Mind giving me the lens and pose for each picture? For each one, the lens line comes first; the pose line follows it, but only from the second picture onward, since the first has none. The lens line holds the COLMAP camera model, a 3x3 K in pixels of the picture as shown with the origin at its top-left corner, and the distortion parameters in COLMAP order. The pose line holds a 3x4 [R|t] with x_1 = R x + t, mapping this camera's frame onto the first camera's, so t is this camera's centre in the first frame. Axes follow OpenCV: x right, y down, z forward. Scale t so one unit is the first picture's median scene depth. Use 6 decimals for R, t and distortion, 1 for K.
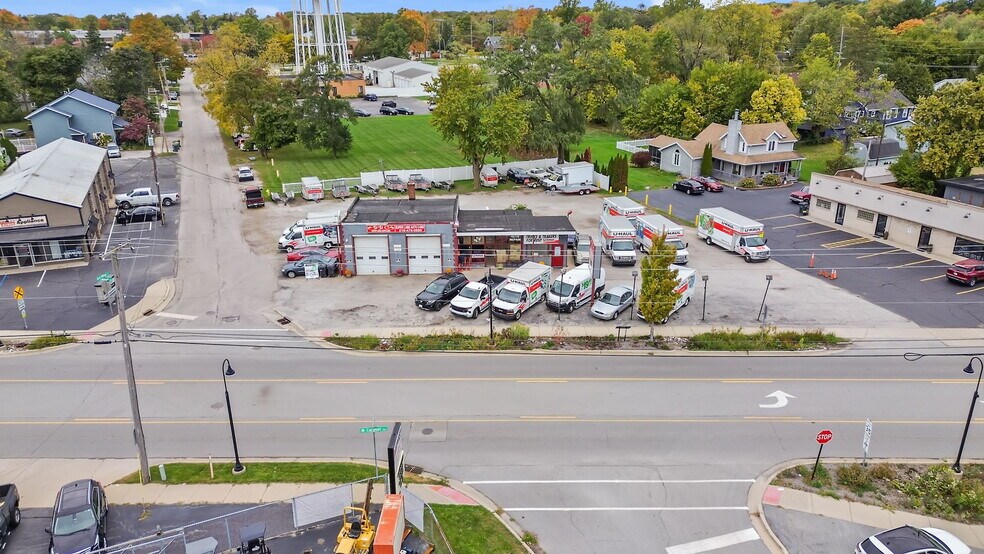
lens RADIAL K [[695.7, 0, 493.6], [0, 695.7, 275.1], [0, 0, 1]] dist [0.076948, -0.068986]
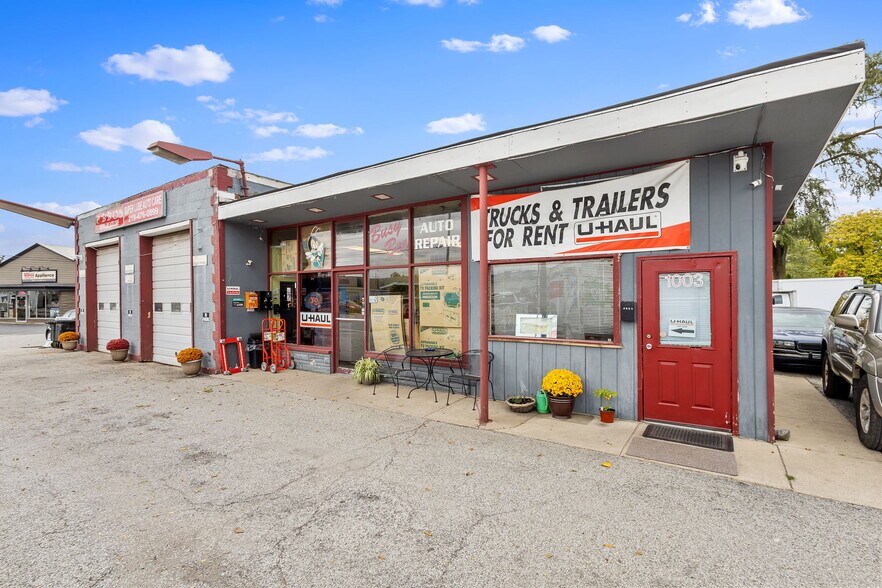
lens RADIAL K [[405.9, 0, 441.1], [0, 405.9, 296.5], [0, 0, 1]] dist [0.004281, -0.000009]
pose [[0.813645, 0.002112, -0.581359, 0.097033], [-0.200805, 0.939468, -0.277626, -0.003907], [0.545582, 0.342629, 0.764817, 0.883953]]
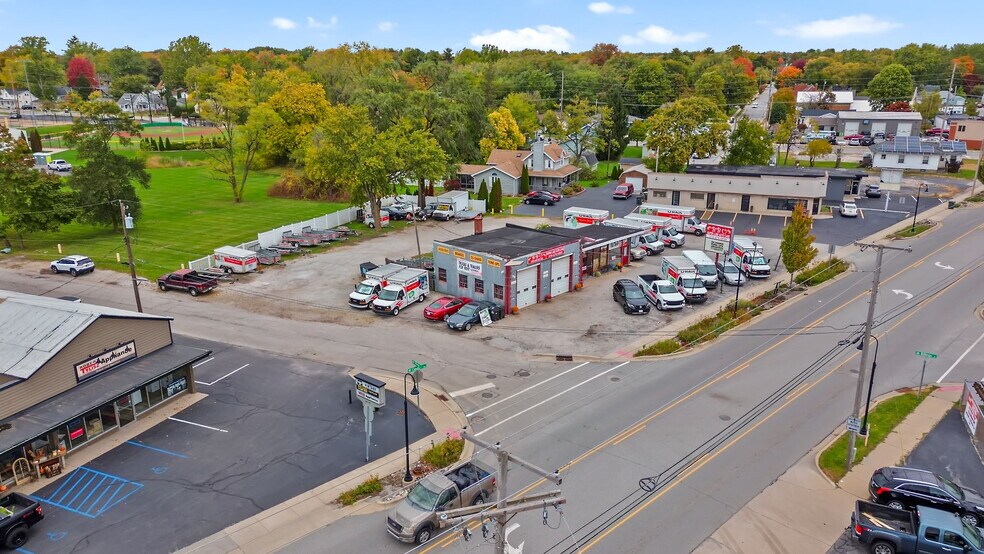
lens RADIAL K [[695.2, 0, 494.6], [0, 695.2, 277.7], [0, 0, 1]] dist [0.114995, -0.139892]
pose [[0.712499, -0.202868, 0.671706, -0.829148], [0.241164, 0.969776, 0.037080, -0.085172], [-0.658927, 0.135572, 0.739889, 0.280645]]
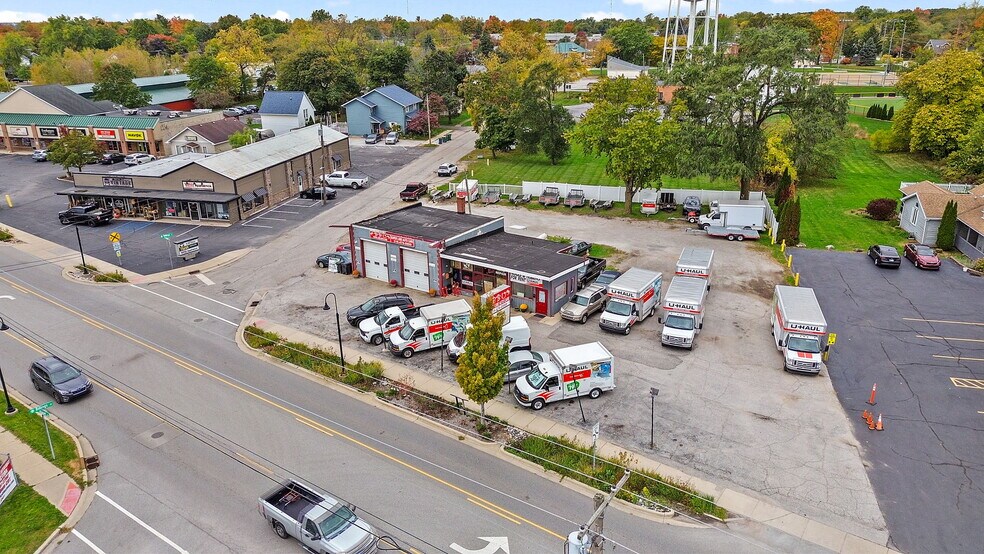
lens RADIAL K [[693.3, 0, 493.8], [0, 693.3, 275.7], [0, 0, 1]] dist [0.073745, -0.063875]
pose [[0.815007, 0.197638, -0.544705, 0.490860], [-0.197733, 0.978469, 0.059168, -0.095660], [0.544670, 0.059484, 0.836538, 0.241706]]
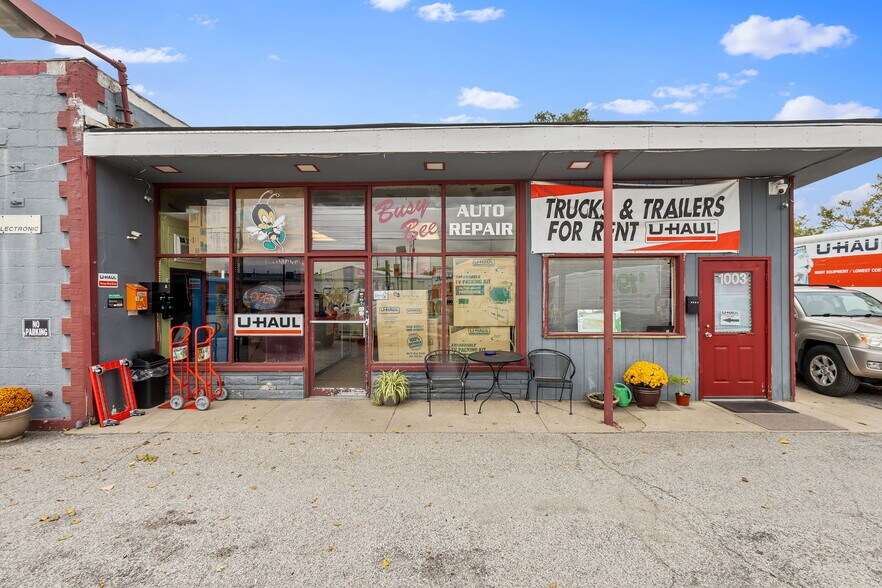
lens RADIAL K [[407.2, 0, 444.1], [0, 407.2, 292.4], [0, 0, 1]] dist [0.005927, -0.000125]
pose [[0.998861, 0.003514, -0.047576, 0.025830], [-0.019652, 0.939040, -0.343247, -0.000861], [0.043470, 0.343791, 0.938039, 0.877052]]
